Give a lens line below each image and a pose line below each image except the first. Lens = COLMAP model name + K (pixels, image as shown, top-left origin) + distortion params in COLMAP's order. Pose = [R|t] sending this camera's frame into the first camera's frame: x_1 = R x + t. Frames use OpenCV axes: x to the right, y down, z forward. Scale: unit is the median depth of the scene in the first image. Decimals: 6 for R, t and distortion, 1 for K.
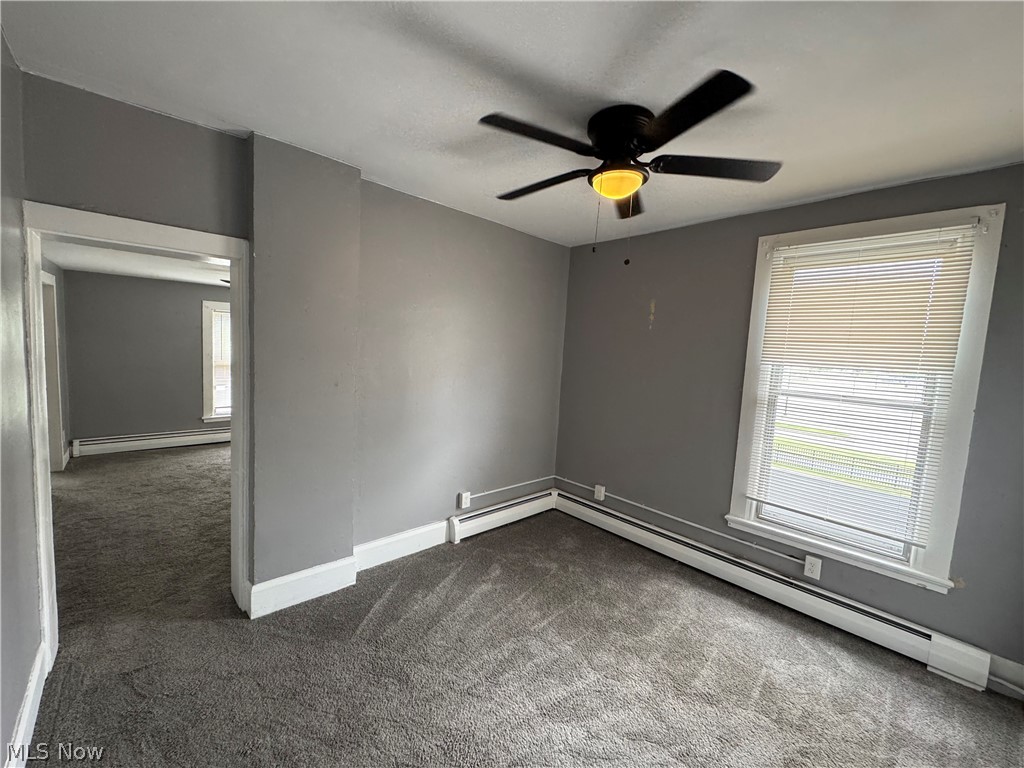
lens RADIAL K [[410.2, 0, 509.3], [0, 410.2, 383.1], [0, 0, 1]] dist [-0.003068, 0.000529]
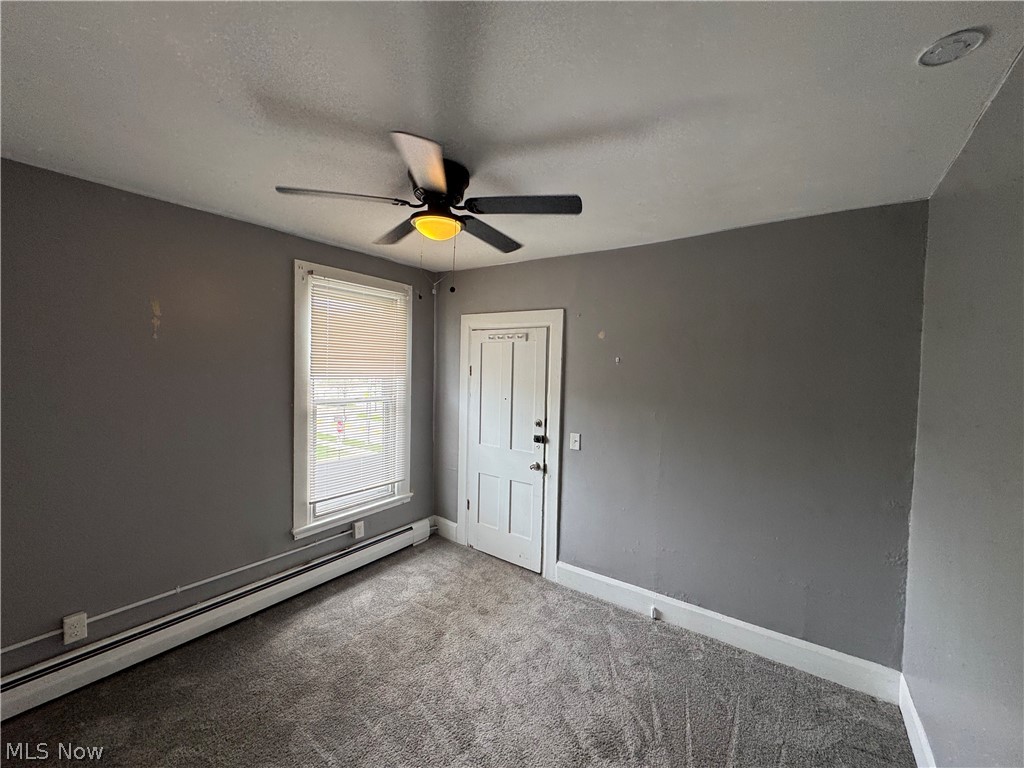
lens RADIAL K [[410.2, 0, 513.8], [0, 410.2, 386.1], [0, 0, 1]] dist [-0.003068, 0.000529]
pose [[-0.205012, -0.096405, 0.974000, -0.577449], [0.054499, 0.992469, 0.109704, -0.122378], [-0.977241, 0.075573, -0.198214, 0.707259]]
